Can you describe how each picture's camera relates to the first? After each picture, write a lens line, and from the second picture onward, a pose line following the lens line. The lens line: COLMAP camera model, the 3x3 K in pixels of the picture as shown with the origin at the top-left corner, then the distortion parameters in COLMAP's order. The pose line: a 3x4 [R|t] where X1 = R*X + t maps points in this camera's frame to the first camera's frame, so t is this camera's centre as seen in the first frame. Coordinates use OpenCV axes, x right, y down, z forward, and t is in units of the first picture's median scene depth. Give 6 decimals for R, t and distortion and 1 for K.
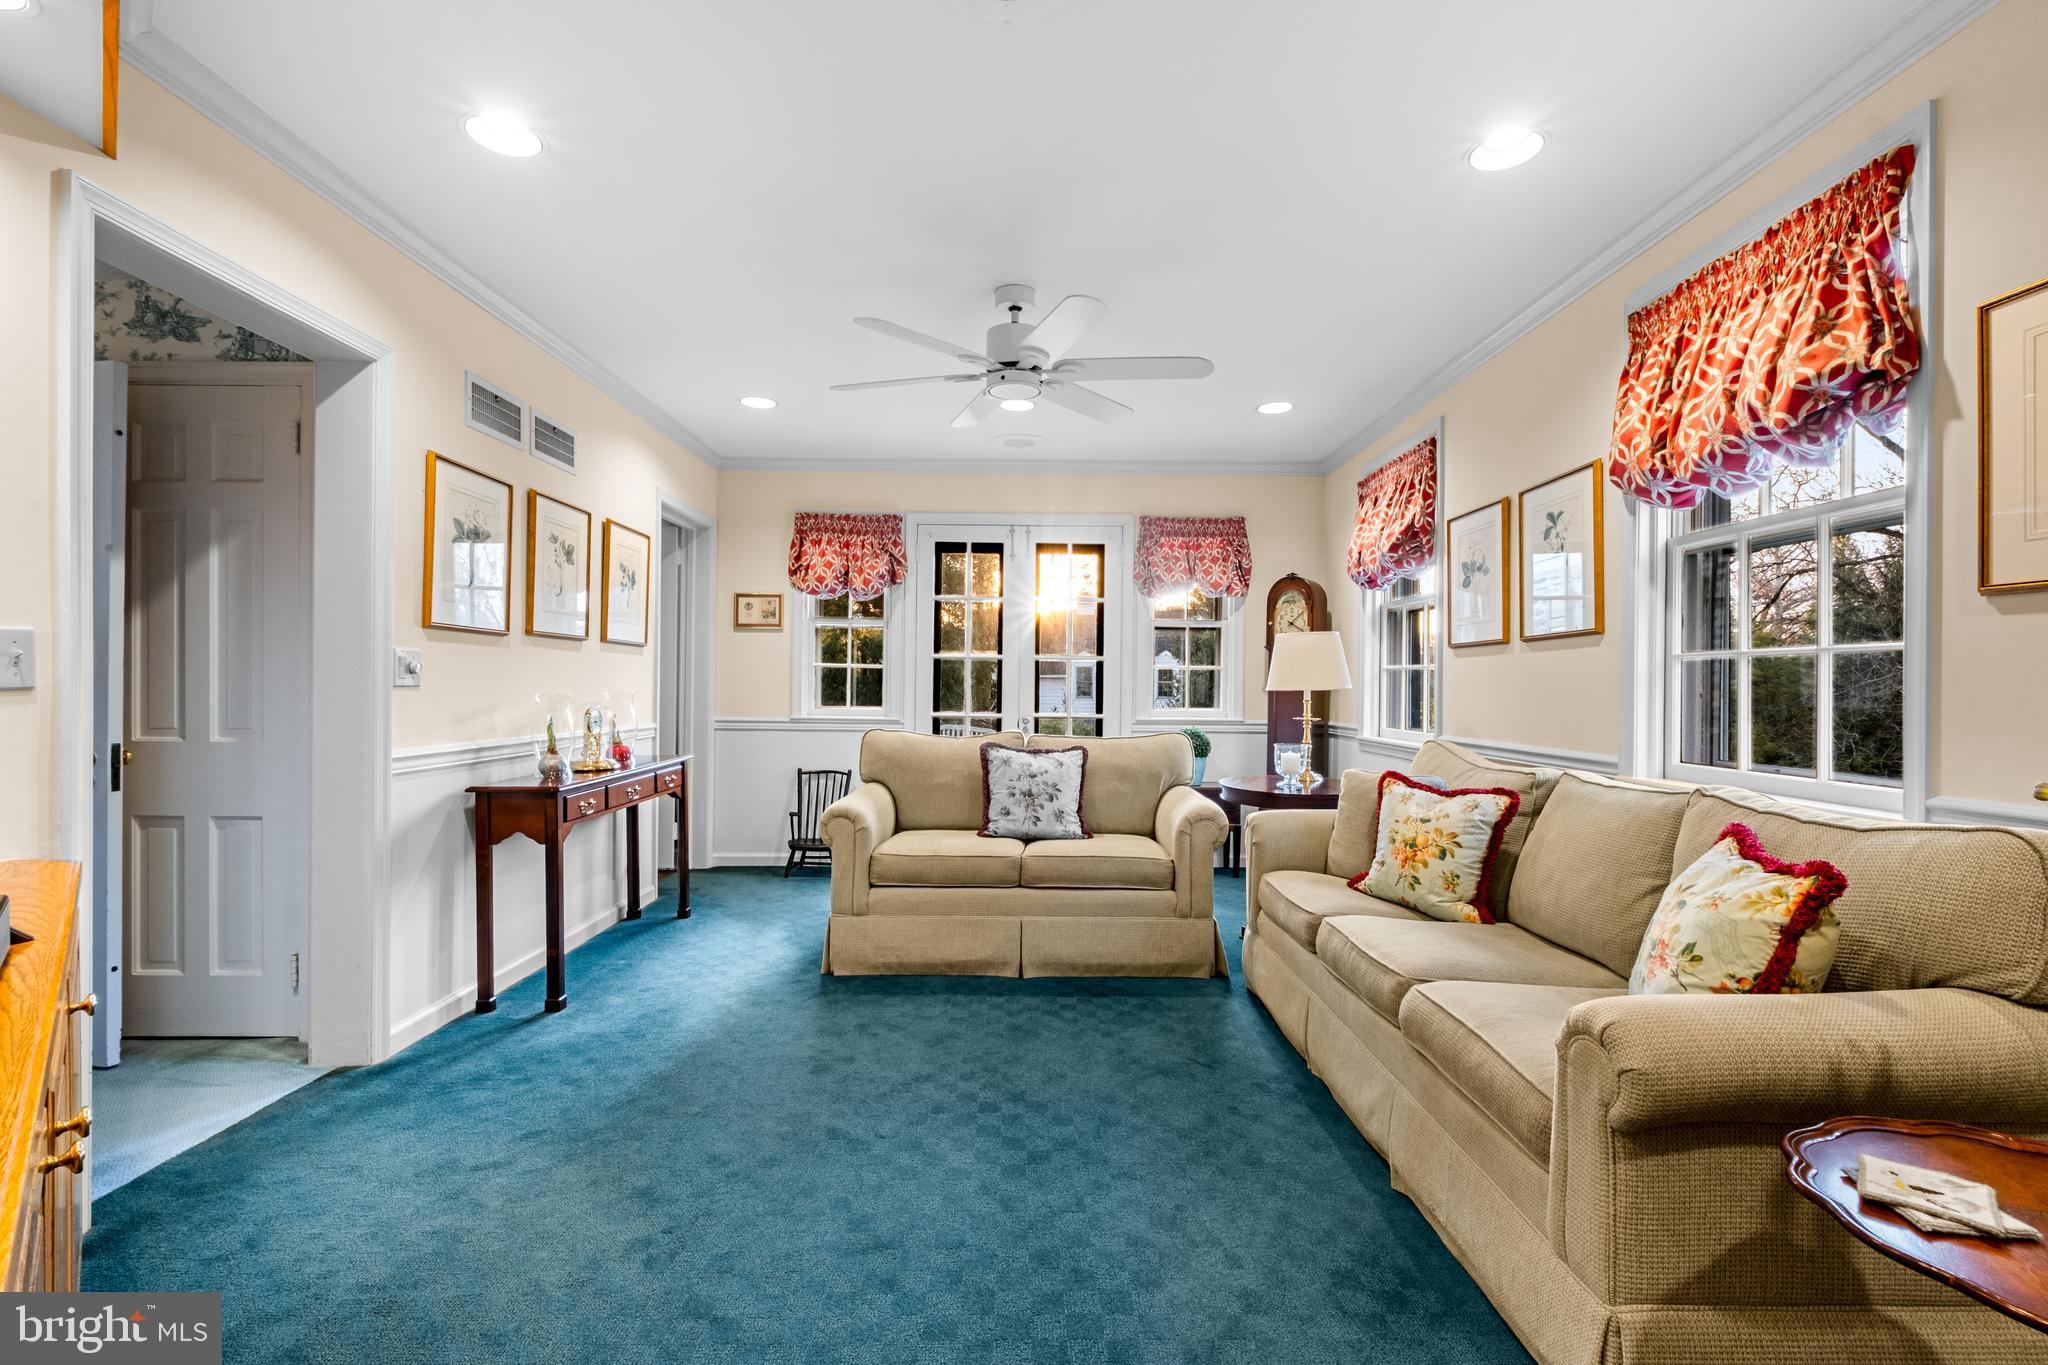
lens RADIAL K [[934.1, 0, 1024.0], [0, 934.1, 682.5], [0, 0, 1]] dist [0.001018, -0.000149]
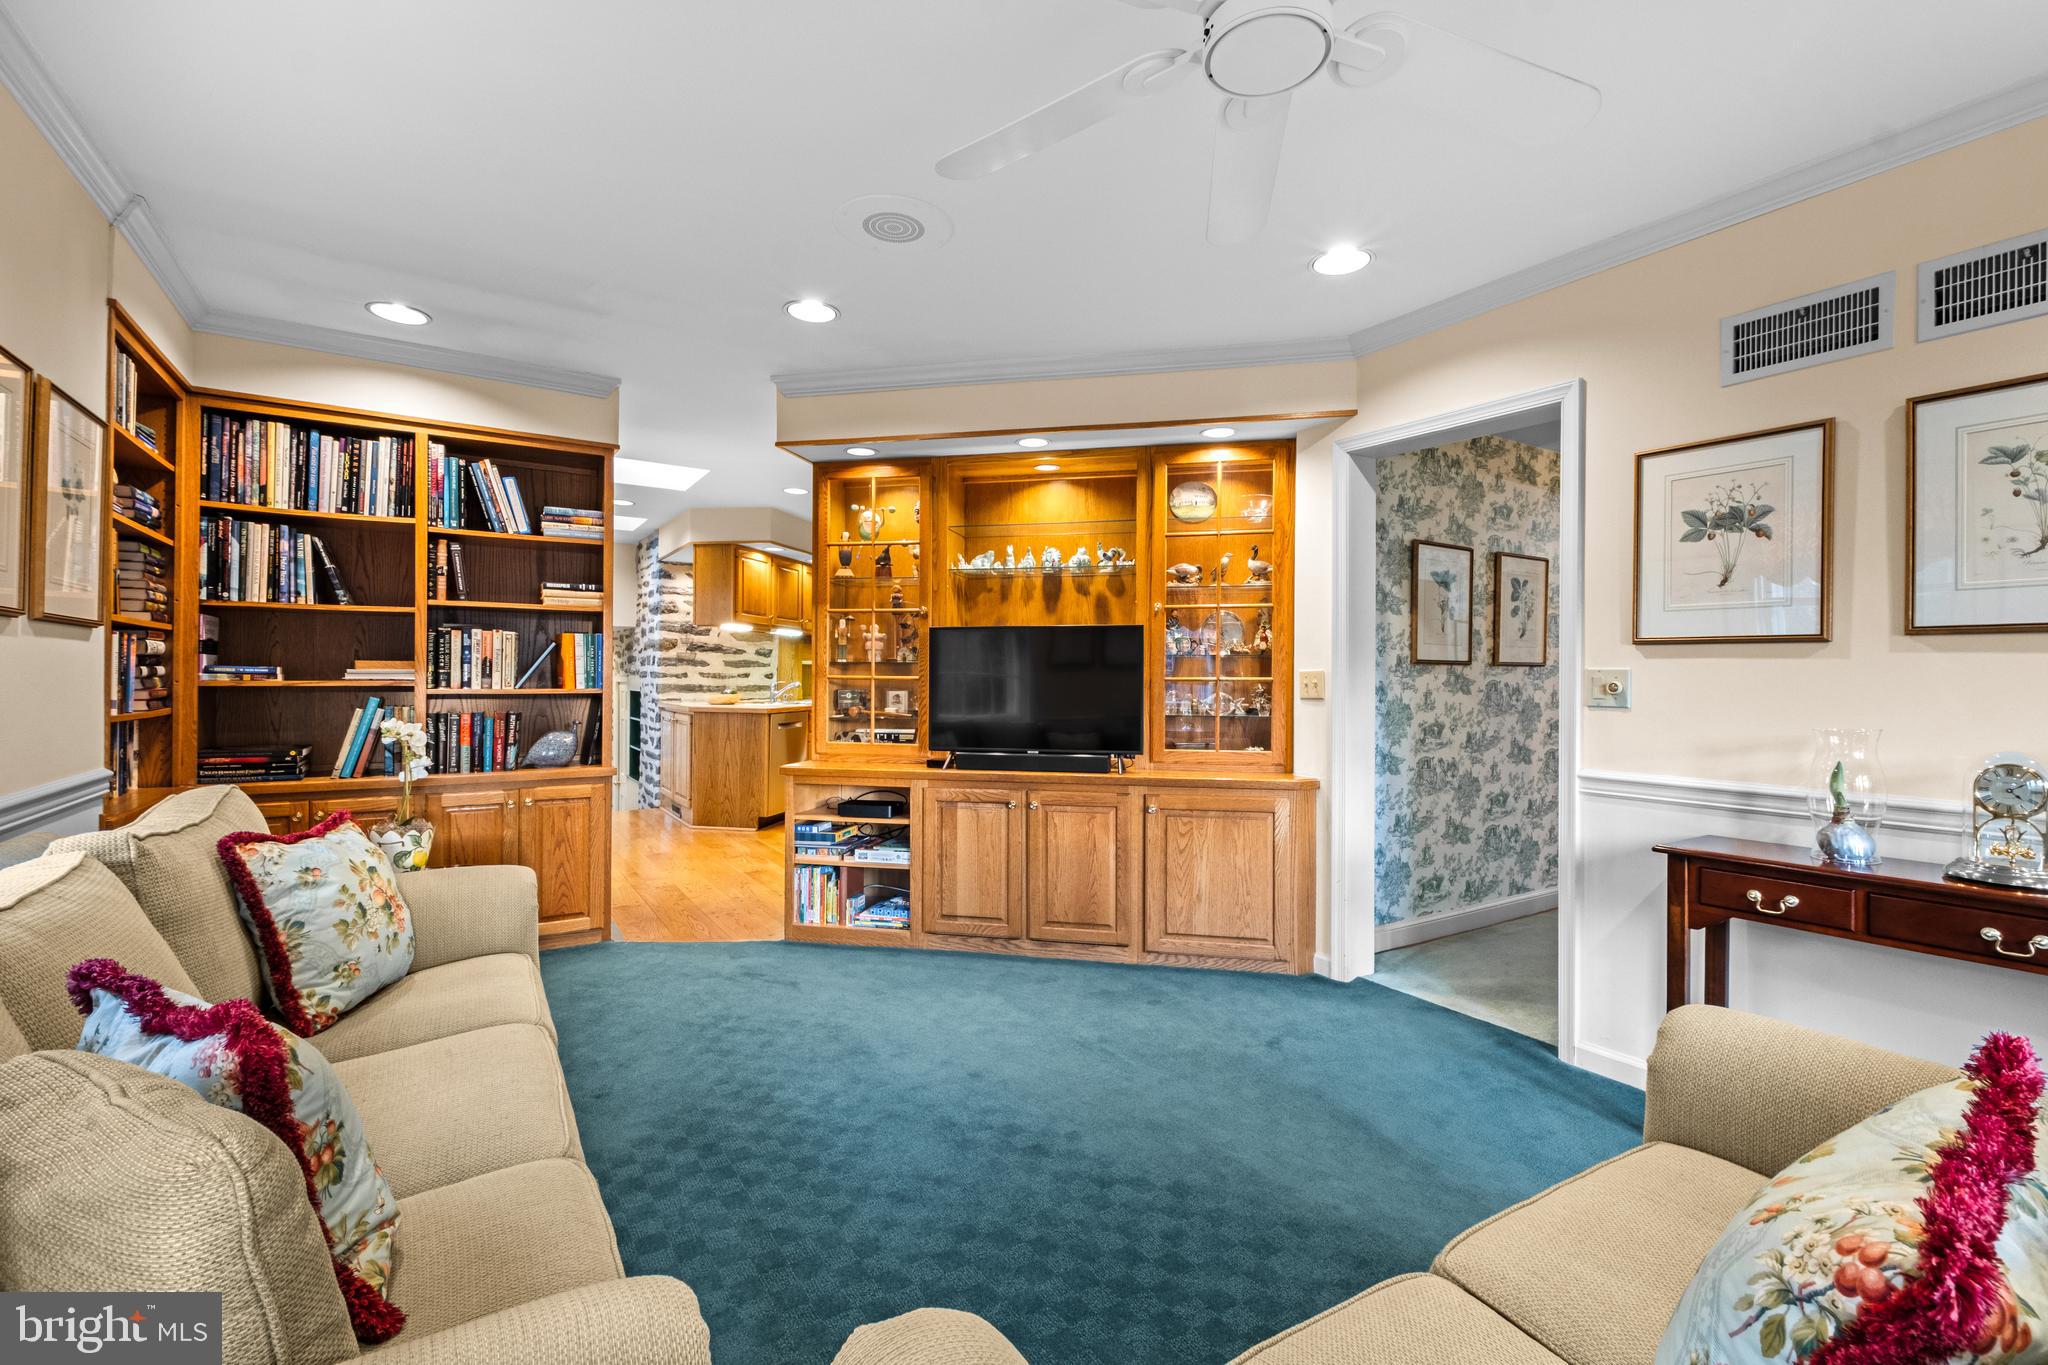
lens RADIAL K [[934.1, 0, 1024.0], [0, 934.1, 682.5], [0, 0, 1]] dist [0.001018, -0.000149]
pose [[-0.855026, -0.010140, -0.518486, 0.341371], [-0.011091, 0.999938, -0.001266, -0.013013], [0.518467, 0.004668, -0.855085, 1.401168]]
